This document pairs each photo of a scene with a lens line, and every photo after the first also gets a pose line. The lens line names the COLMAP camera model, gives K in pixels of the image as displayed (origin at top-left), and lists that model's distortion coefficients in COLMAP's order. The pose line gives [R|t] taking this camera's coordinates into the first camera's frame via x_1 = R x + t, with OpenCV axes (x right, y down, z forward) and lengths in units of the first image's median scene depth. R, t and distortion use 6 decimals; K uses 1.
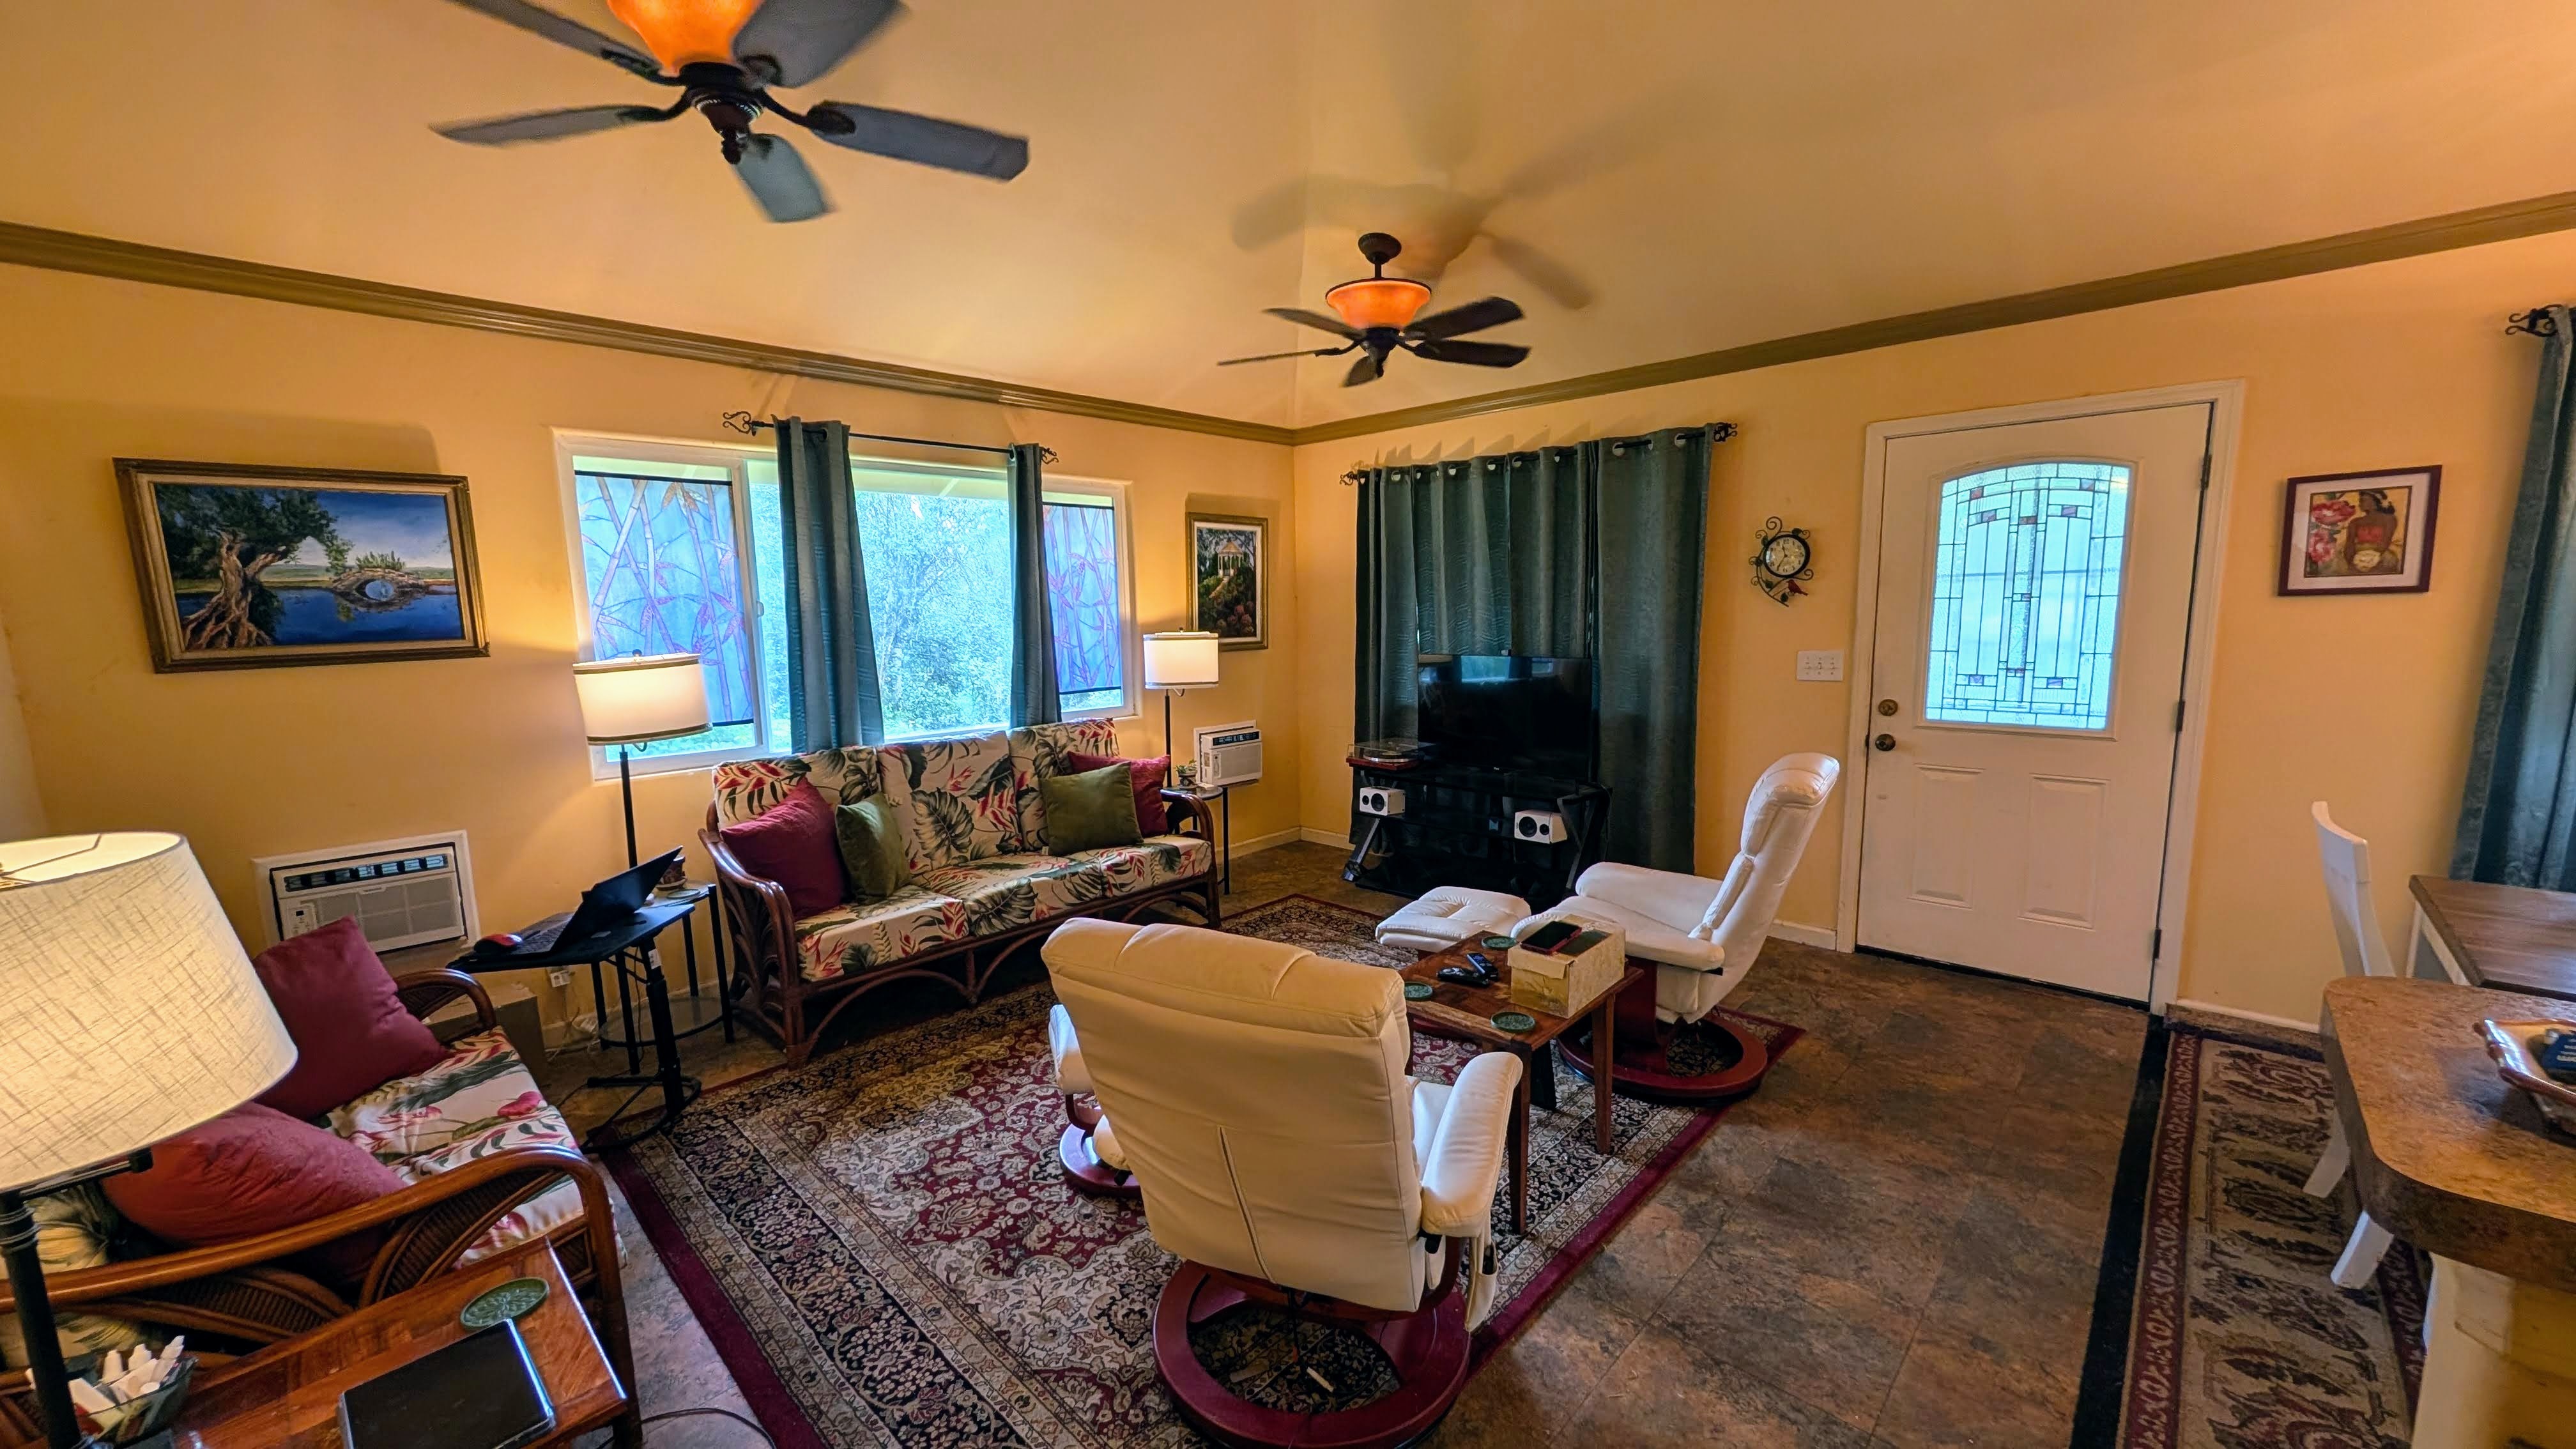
lens RADIAL K [[974.4, 0, 1295.4], [0, 974.4, 741.3], [0, 0, 1]] dist [-0.001210, -0.000013]
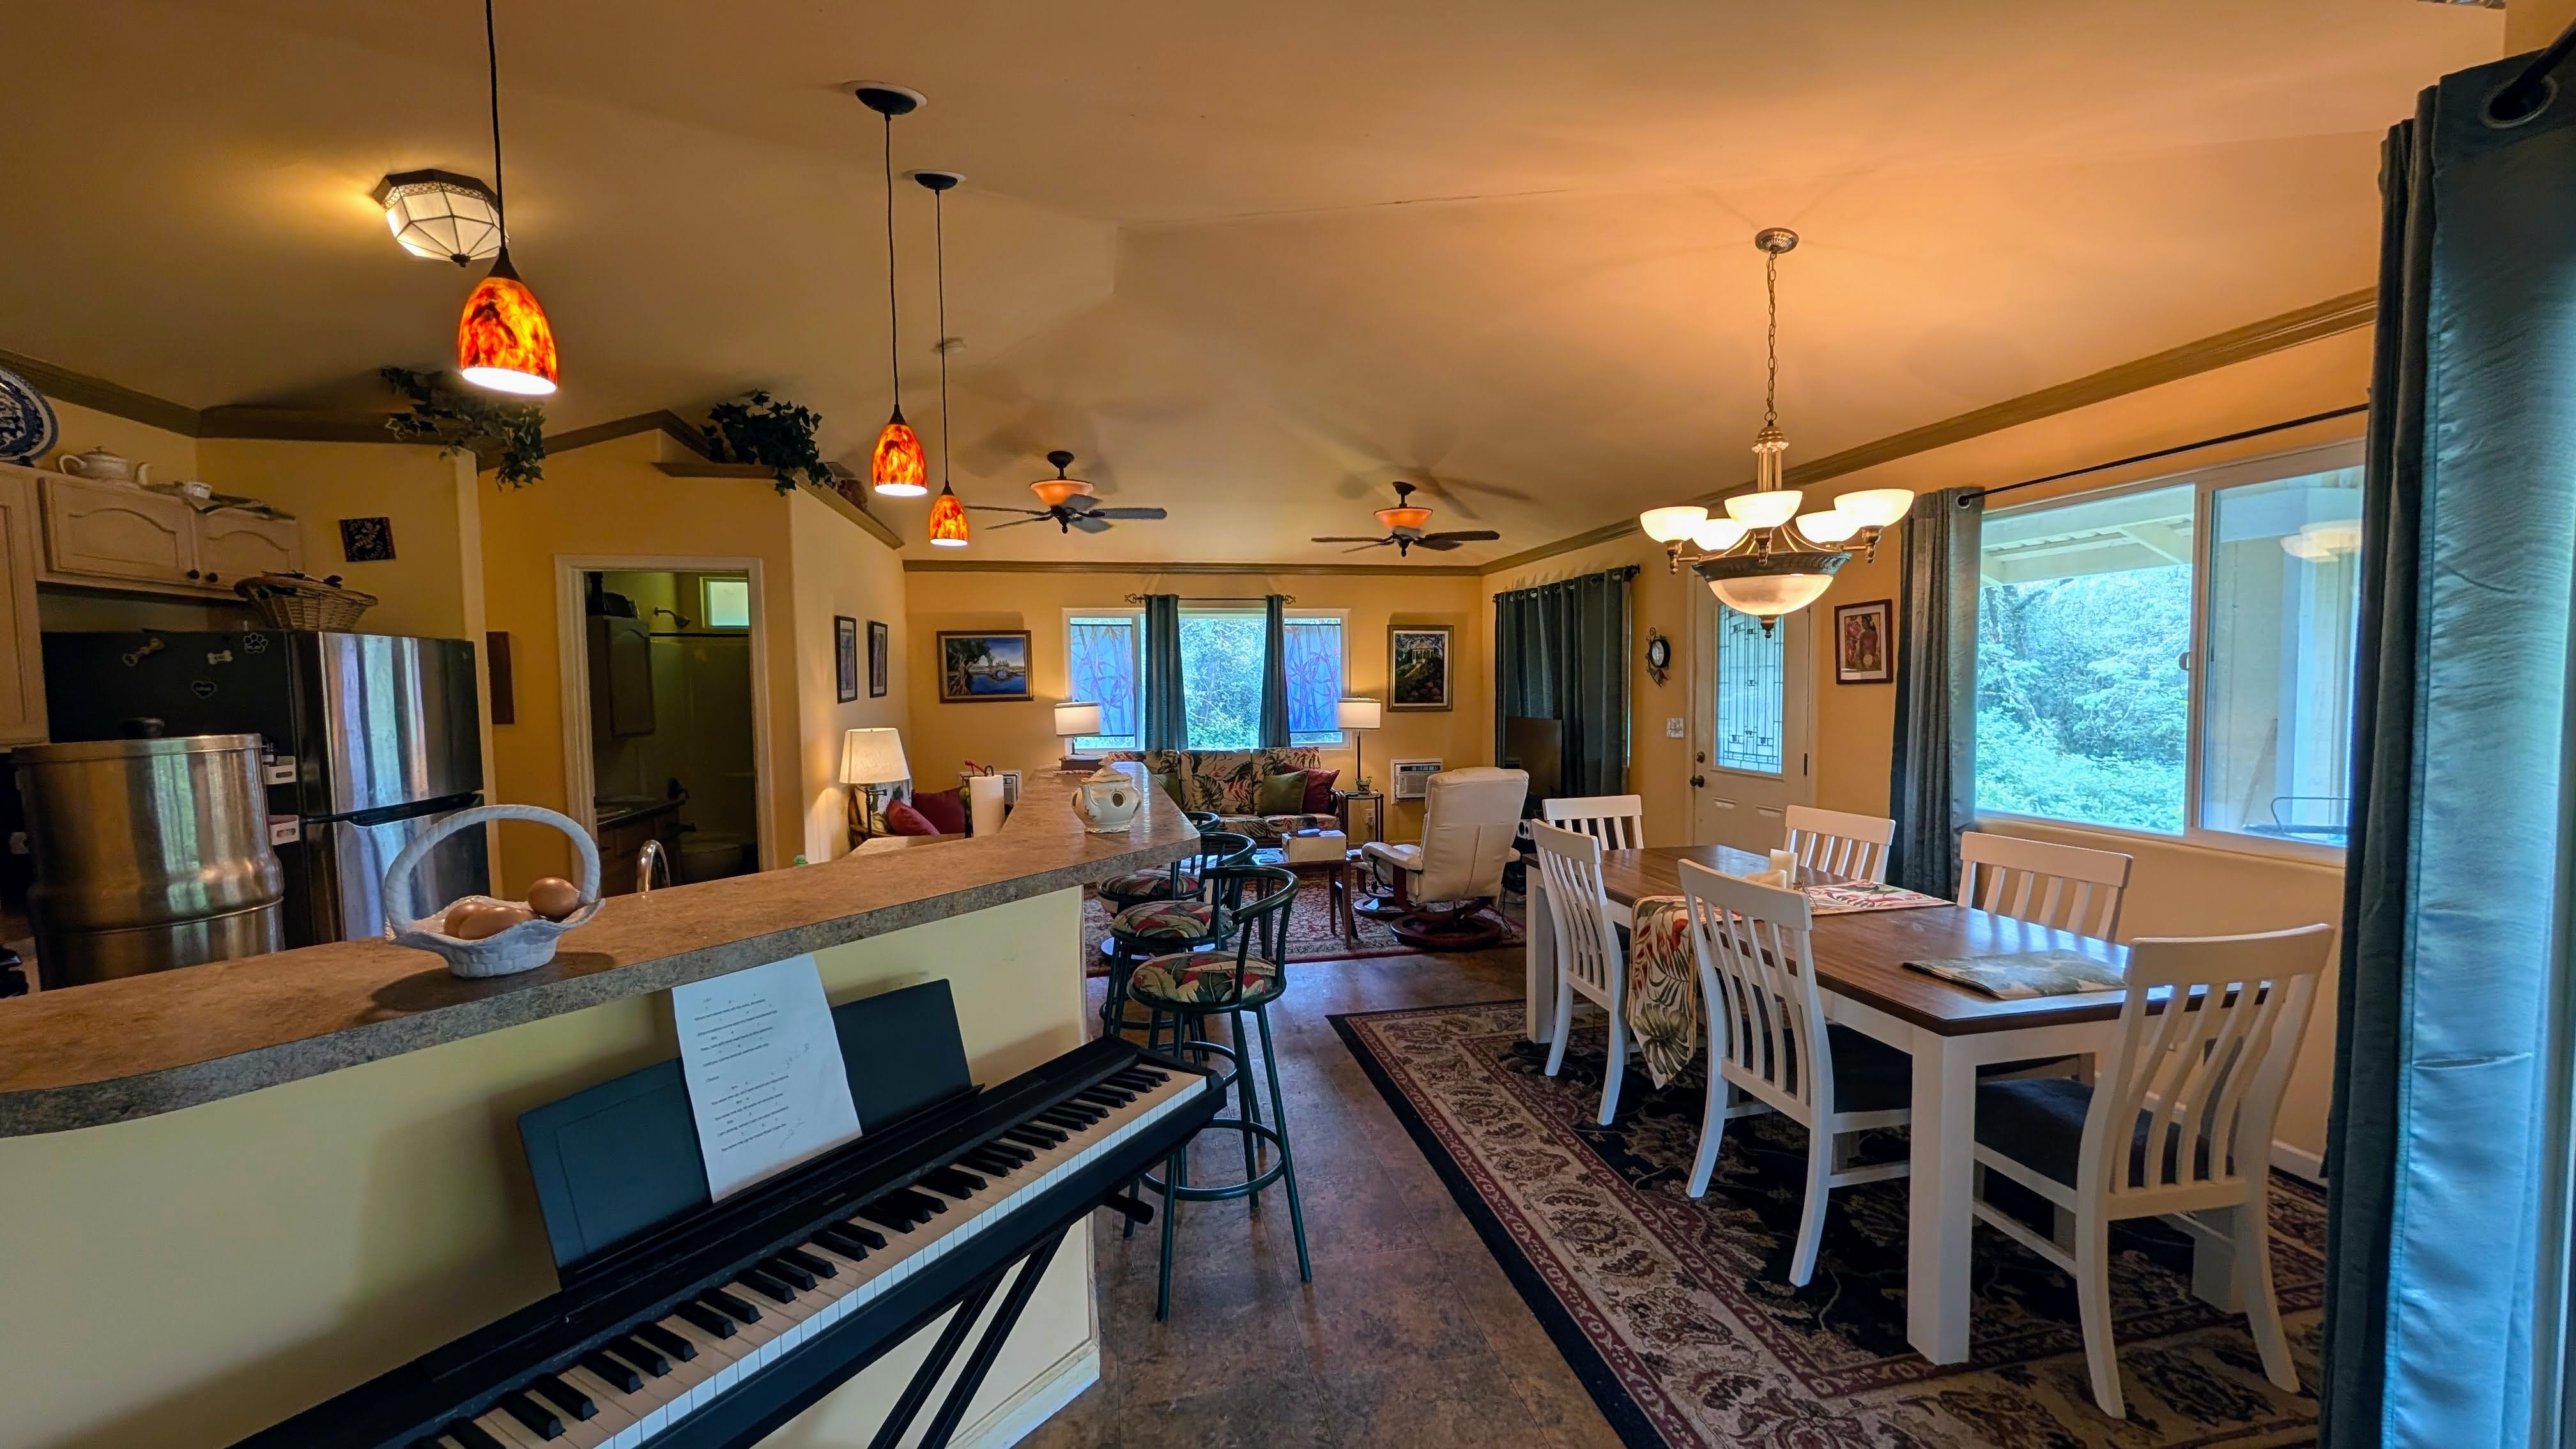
lens RADIAL K [[974.4, 0, 1295.4], [0, 974.4, 741.3], [0, 0, 1]] dist [-0.001210, -0.000013]
pose [[0.822165, 0.043286, -0.567602, 0.875301], [-0.084163, 0.995390, -0.046000, 0.056237], [0.562994, 0.085590, 0.822017, -0.504203]]
